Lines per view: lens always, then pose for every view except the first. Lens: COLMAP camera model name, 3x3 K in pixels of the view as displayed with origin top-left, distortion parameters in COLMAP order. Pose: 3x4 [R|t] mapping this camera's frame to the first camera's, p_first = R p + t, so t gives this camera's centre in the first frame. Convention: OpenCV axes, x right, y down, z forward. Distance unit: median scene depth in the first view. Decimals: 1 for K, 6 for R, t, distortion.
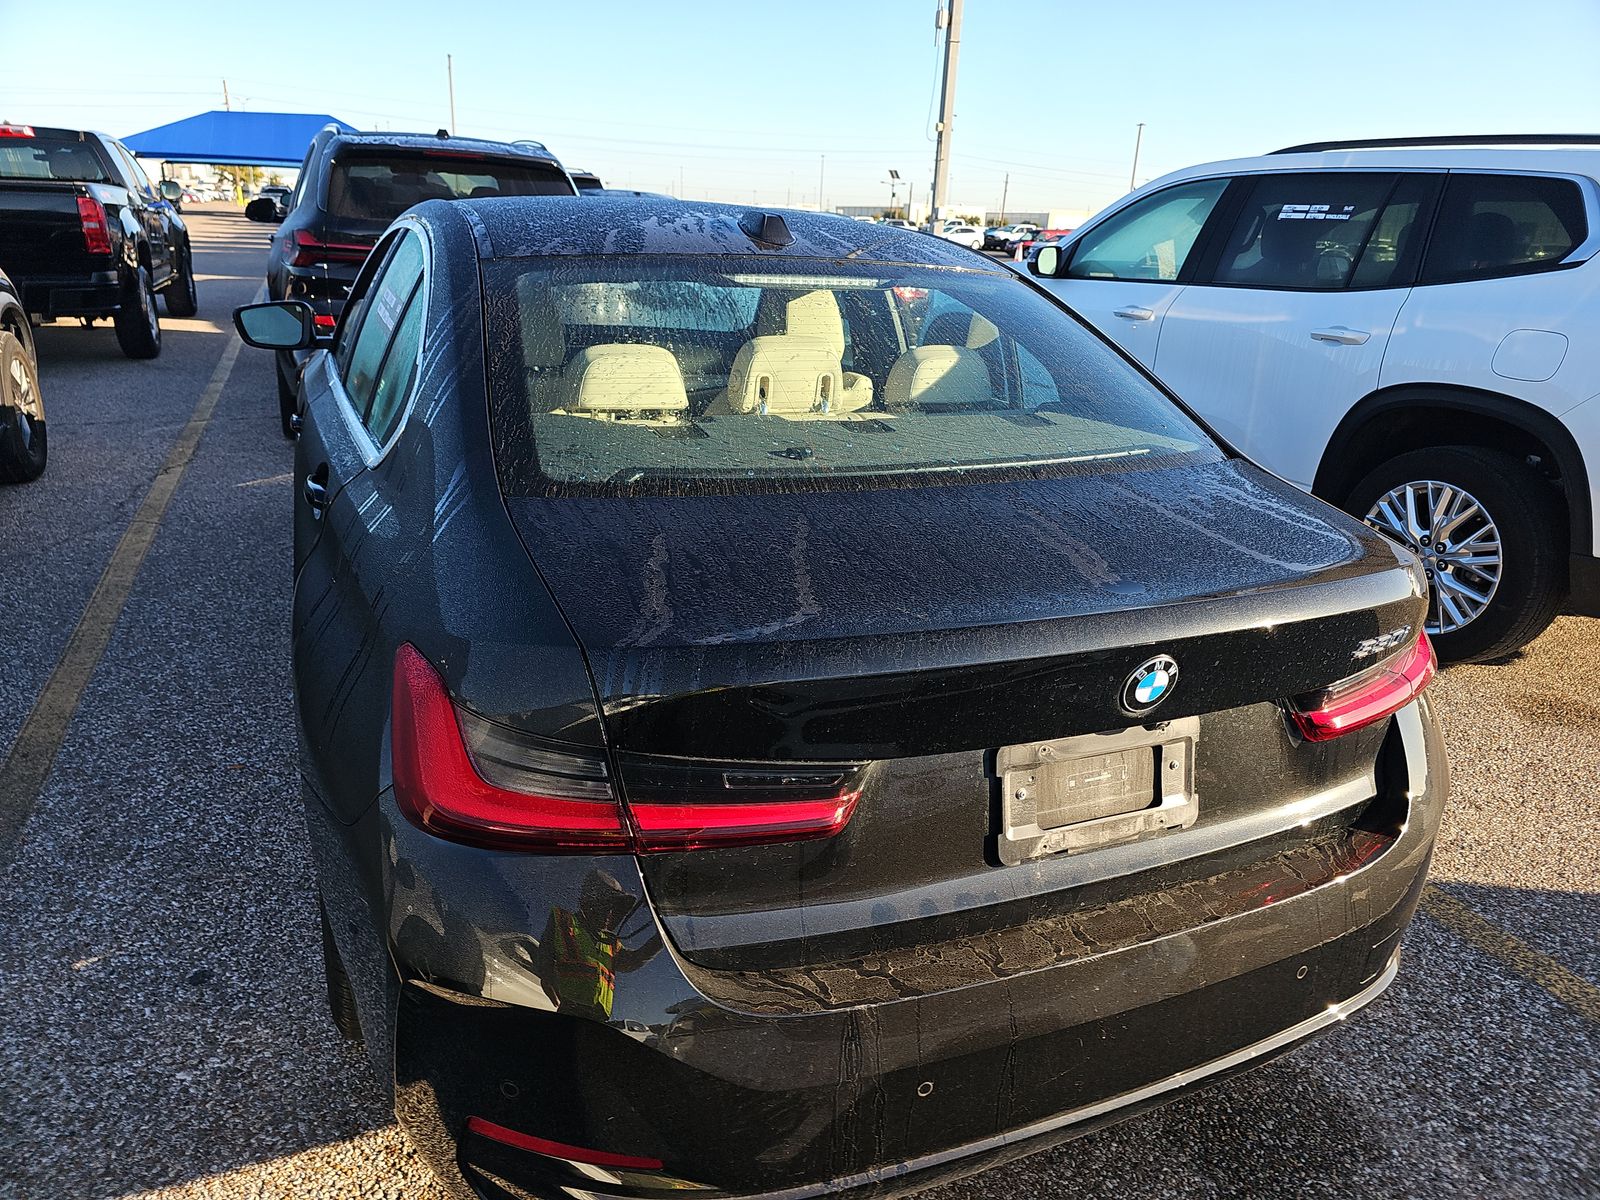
lens RADIAL K [[1075.0, 0, 802.5], [0, 1075.0, 603.6], [0, 0, 1]] dist [0.034886, -0.041656]
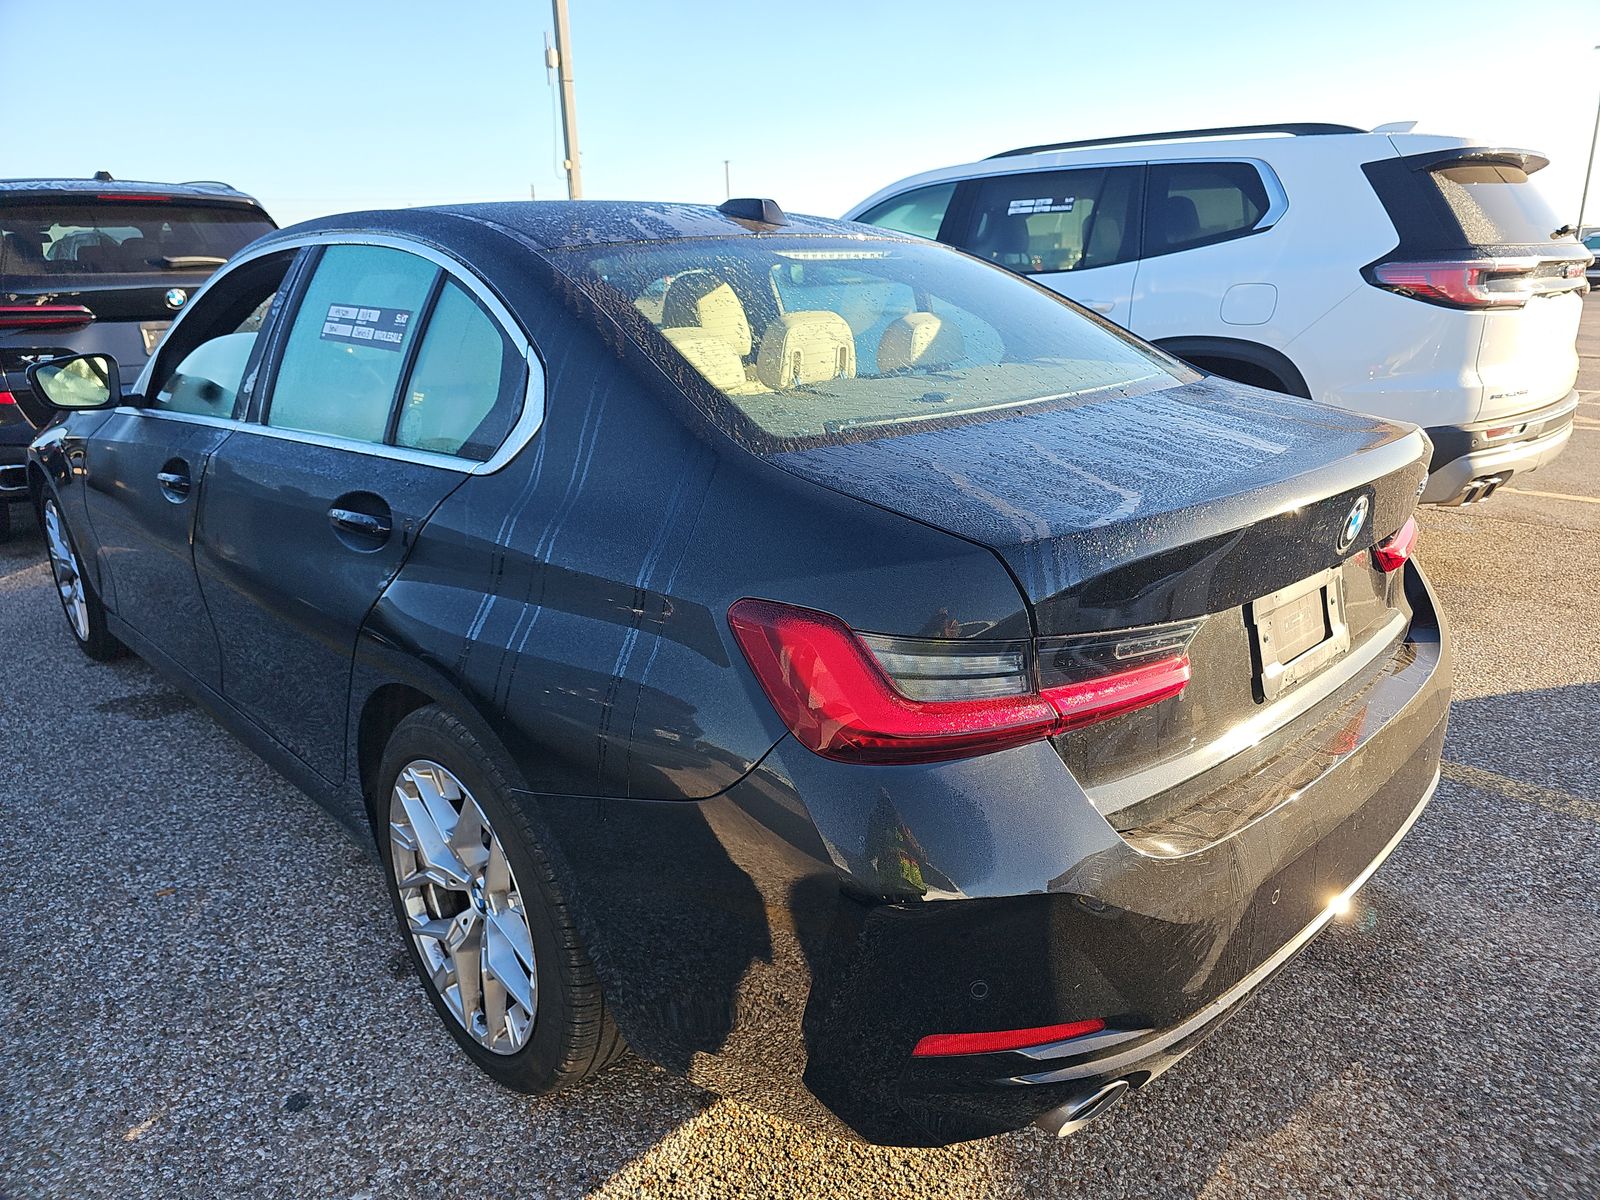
lens RADIAL K [[1075.0, 0, 840.1], [0, 1075.0, 600.0], [0, 0, 1]] dist [0.034886, -0.041656]
pose [[0.929211, -0.169937, 0.328159, -0.294658], [0.181236, 0.983432, -0.003918, 0.027836], [-0.322056, 0.063115, 0.944615, 0.020161]]
